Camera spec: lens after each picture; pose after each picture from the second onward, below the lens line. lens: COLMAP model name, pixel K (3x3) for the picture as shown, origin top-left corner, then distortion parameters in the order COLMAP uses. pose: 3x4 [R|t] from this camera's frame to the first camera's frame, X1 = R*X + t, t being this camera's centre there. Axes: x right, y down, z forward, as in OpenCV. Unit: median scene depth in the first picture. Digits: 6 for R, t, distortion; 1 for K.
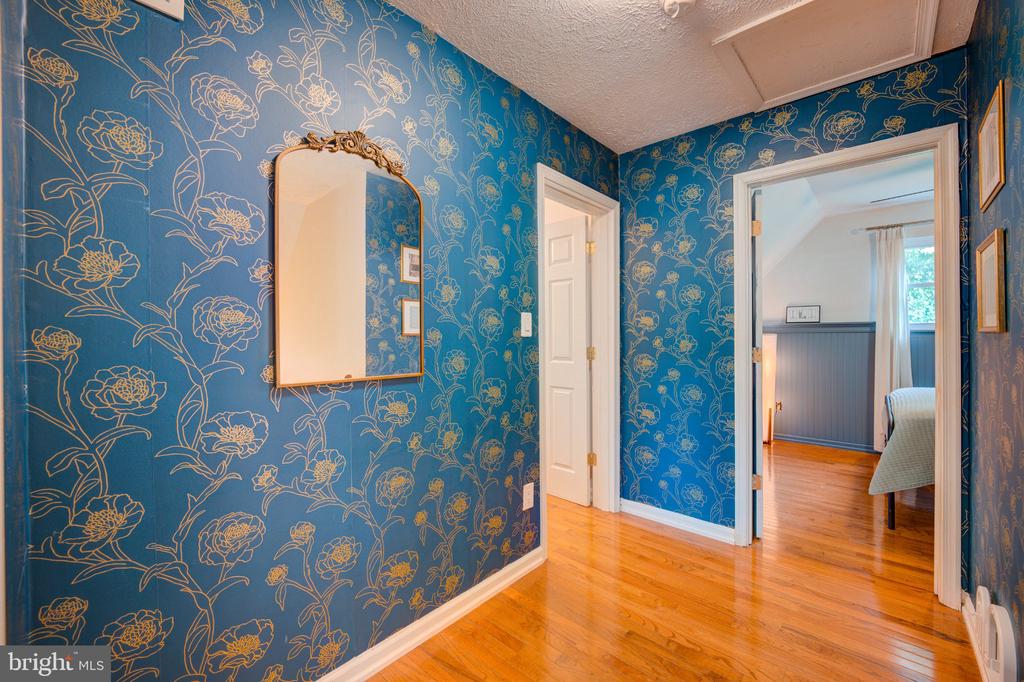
lens RADIAL K [[413.8, 0, 508.5], [0, 413.8, 337.8], [0, 0, 1]] dist [-0.011576, -0.000050]
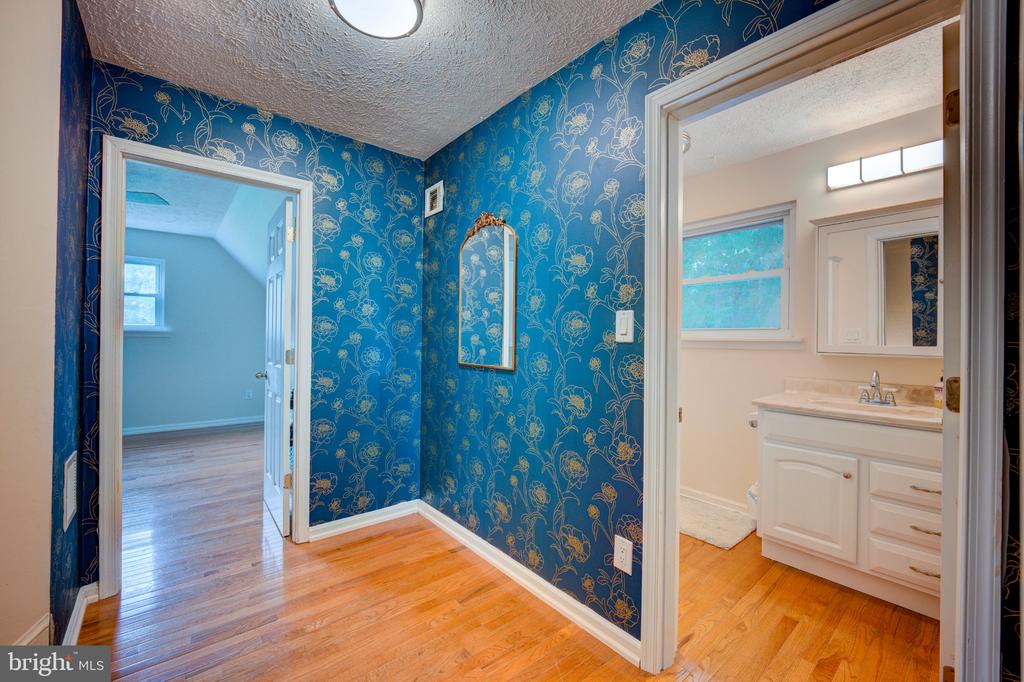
lens RADIAL K [[413.8, 0, 508.5], [0, 413.8, 337.8], [0, 0, 1]] dist [-0.011576, -0.000050]
pose [[-0.138176, 0.002693, -0.990404, 0.850090], [-0.015298, 0.999871, 0.004853, -0.011698], [0.990290, 0.015822, -0.138117, 0.922909]]
